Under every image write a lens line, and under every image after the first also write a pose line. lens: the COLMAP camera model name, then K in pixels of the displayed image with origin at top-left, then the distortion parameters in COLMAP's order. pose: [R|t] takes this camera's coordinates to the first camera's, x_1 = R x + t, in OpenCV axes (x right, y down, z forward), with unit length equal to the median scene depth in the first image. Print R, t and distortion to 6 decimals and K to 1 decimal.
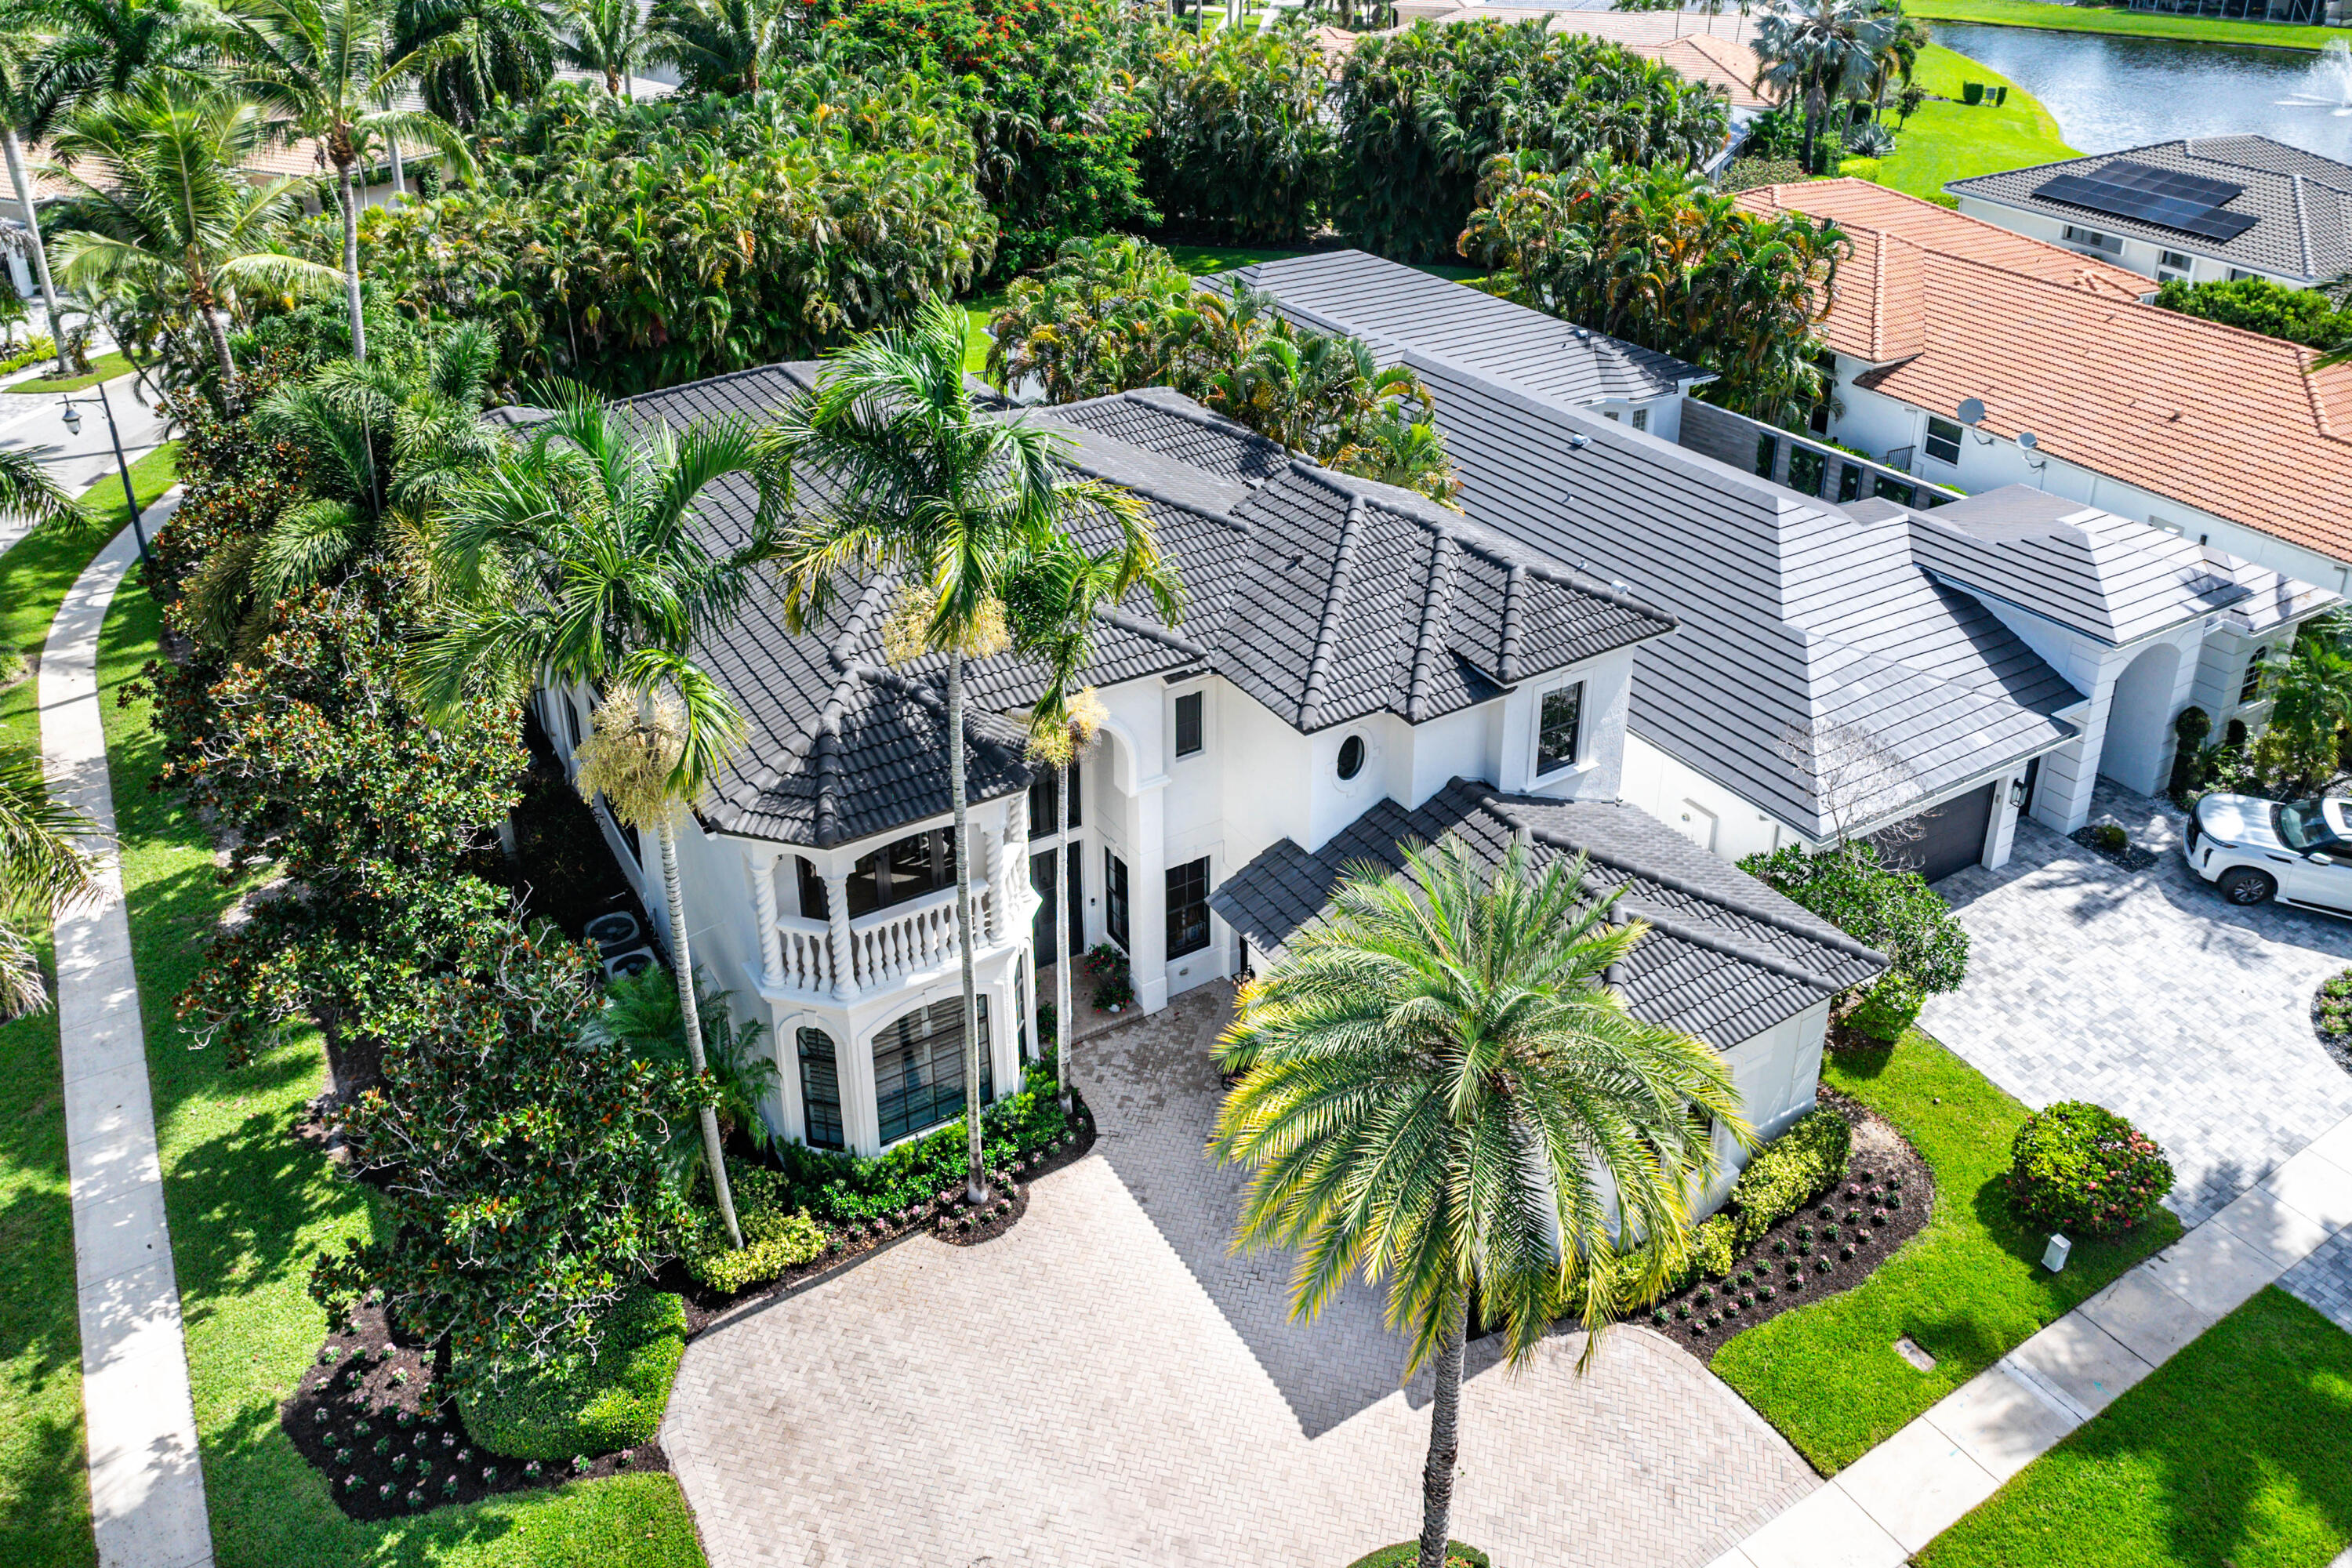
lens RADIAL K [[1607.0, 0, 1100.5], [0, 1607.0, 789.9], [0, 0, 1]] dist [-0.010322, -0.005378]
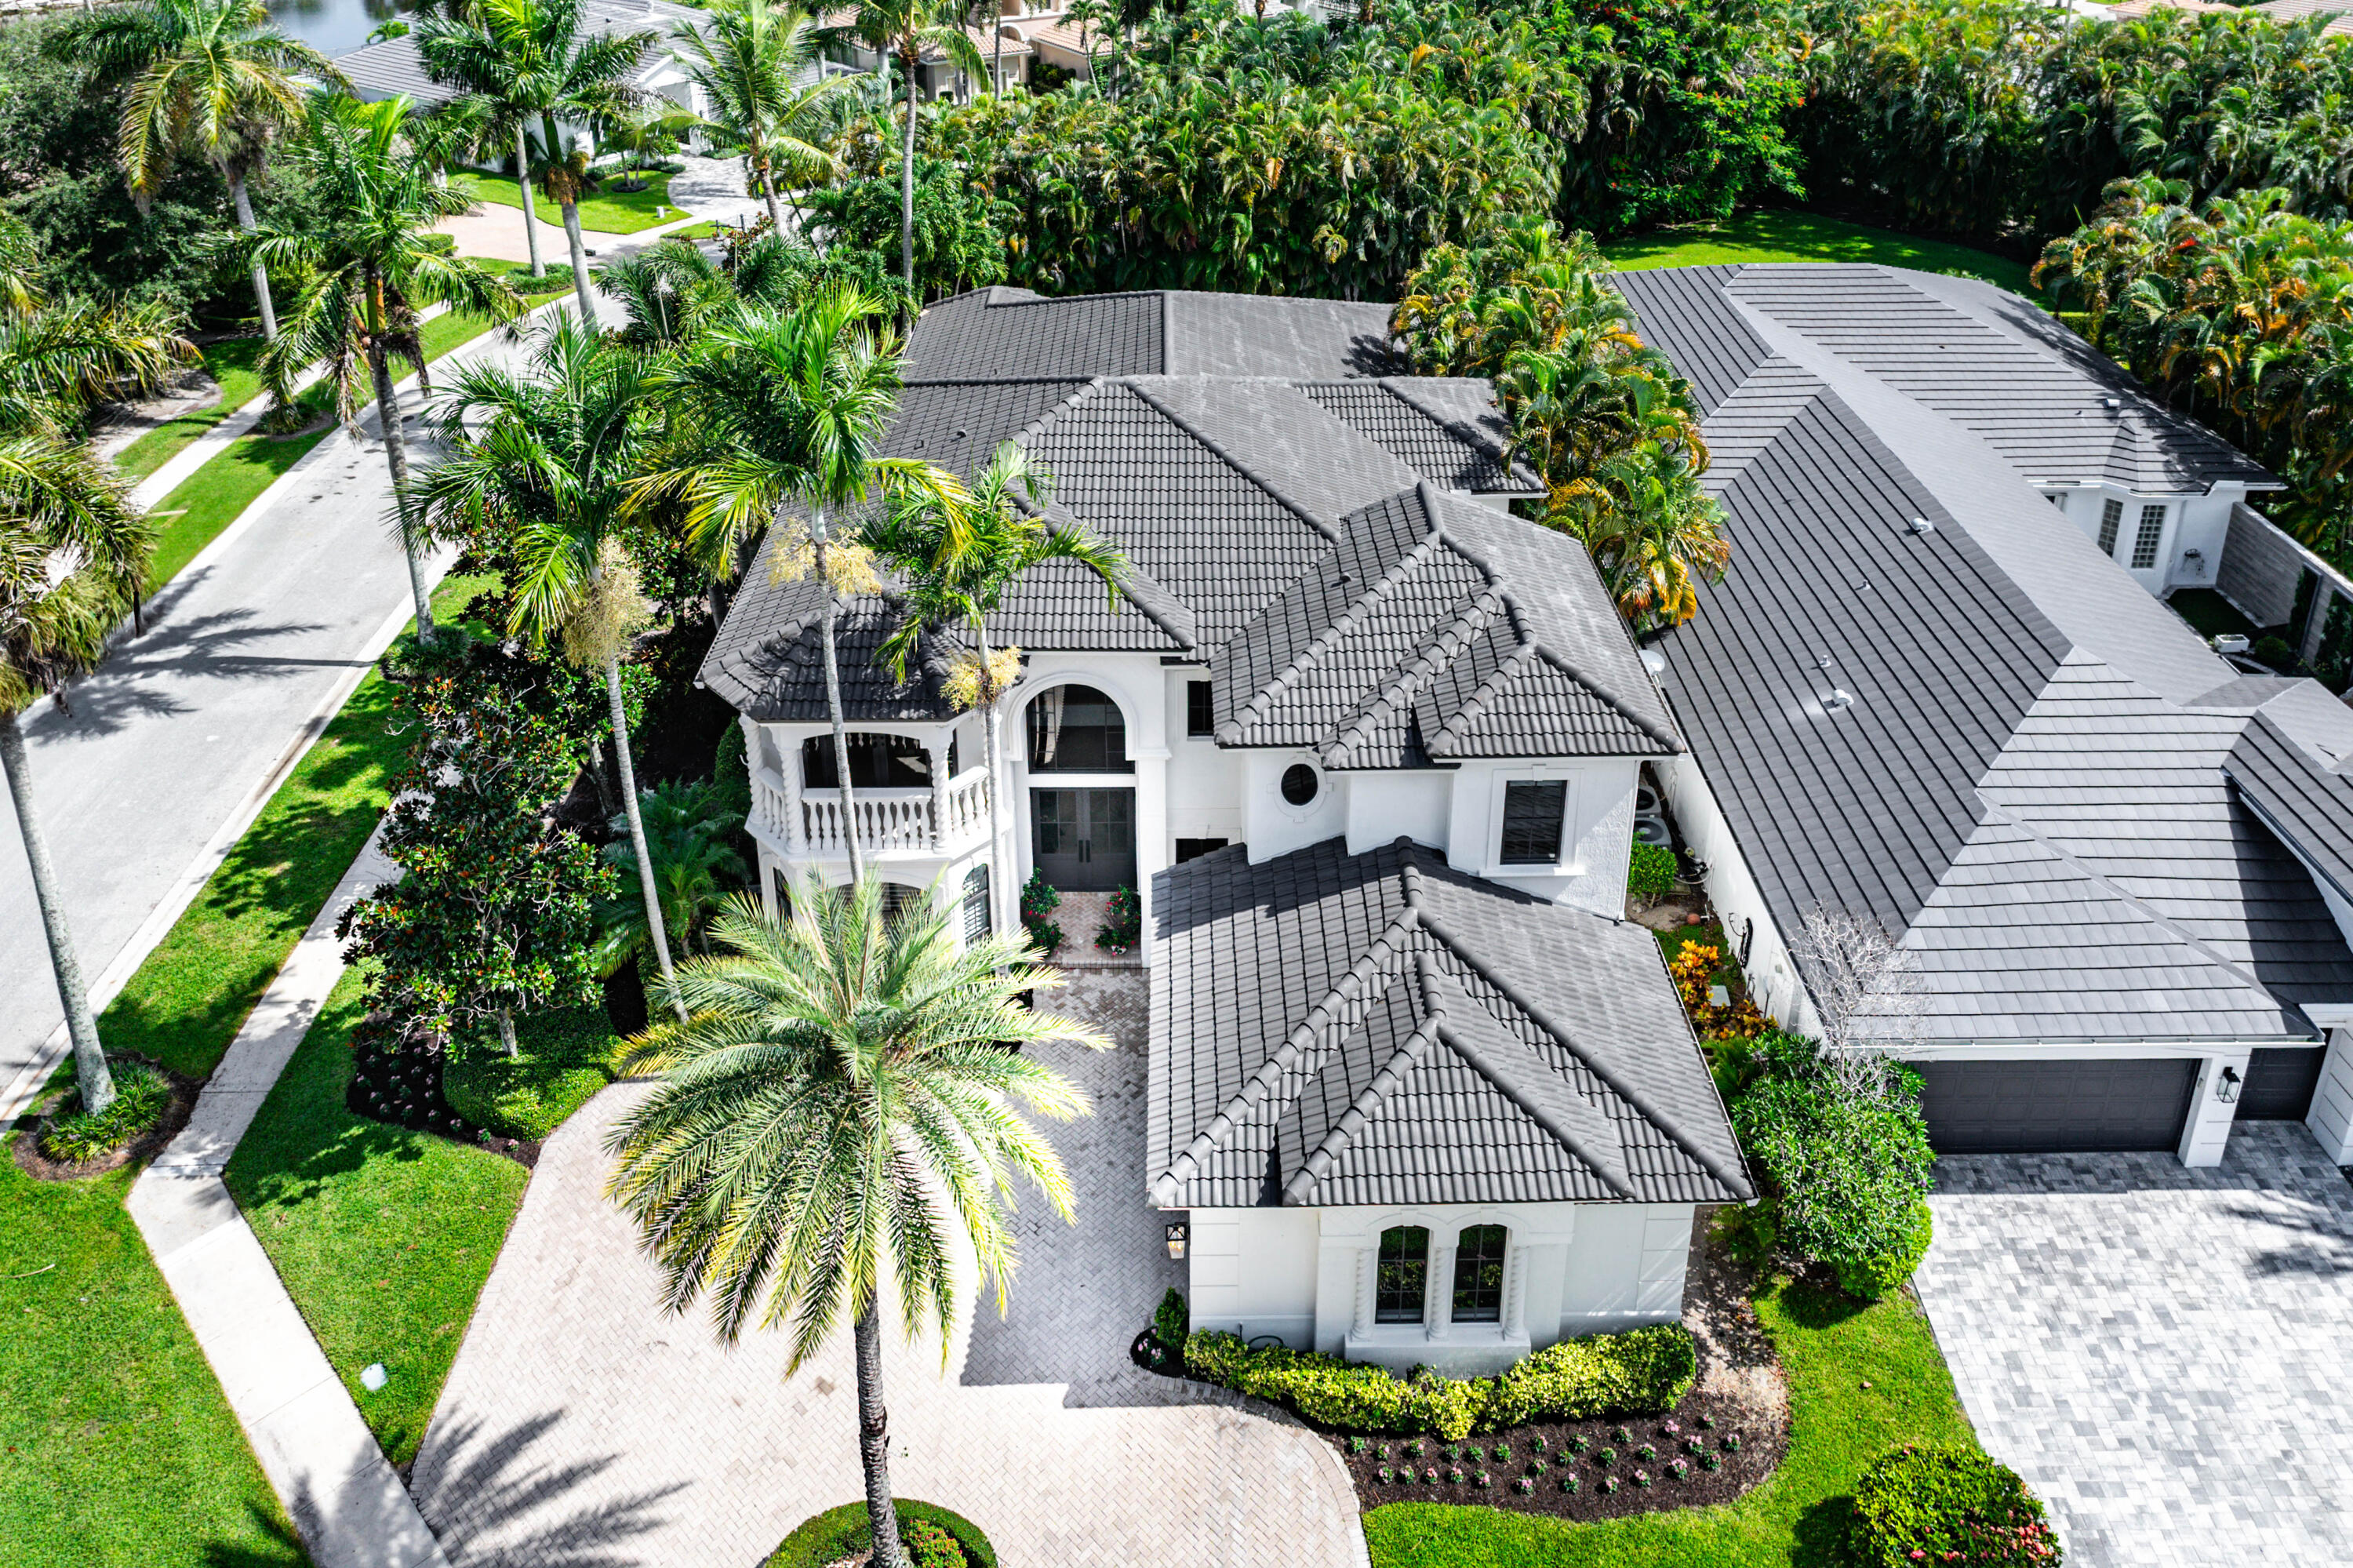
lens RADIAL K [[1574.6, 0, 1175.0], [0, 1574.6, 662.4], [0, 0, 1]] dist [-0.003116, -0.004243]
pose [[0.862974, 0.264077, -0.430743, 0.508248], [-0.264076, 0.962567, 0.061059, -0.137212], [0.430743, 0.061056, 0.900407, 0.086621]]
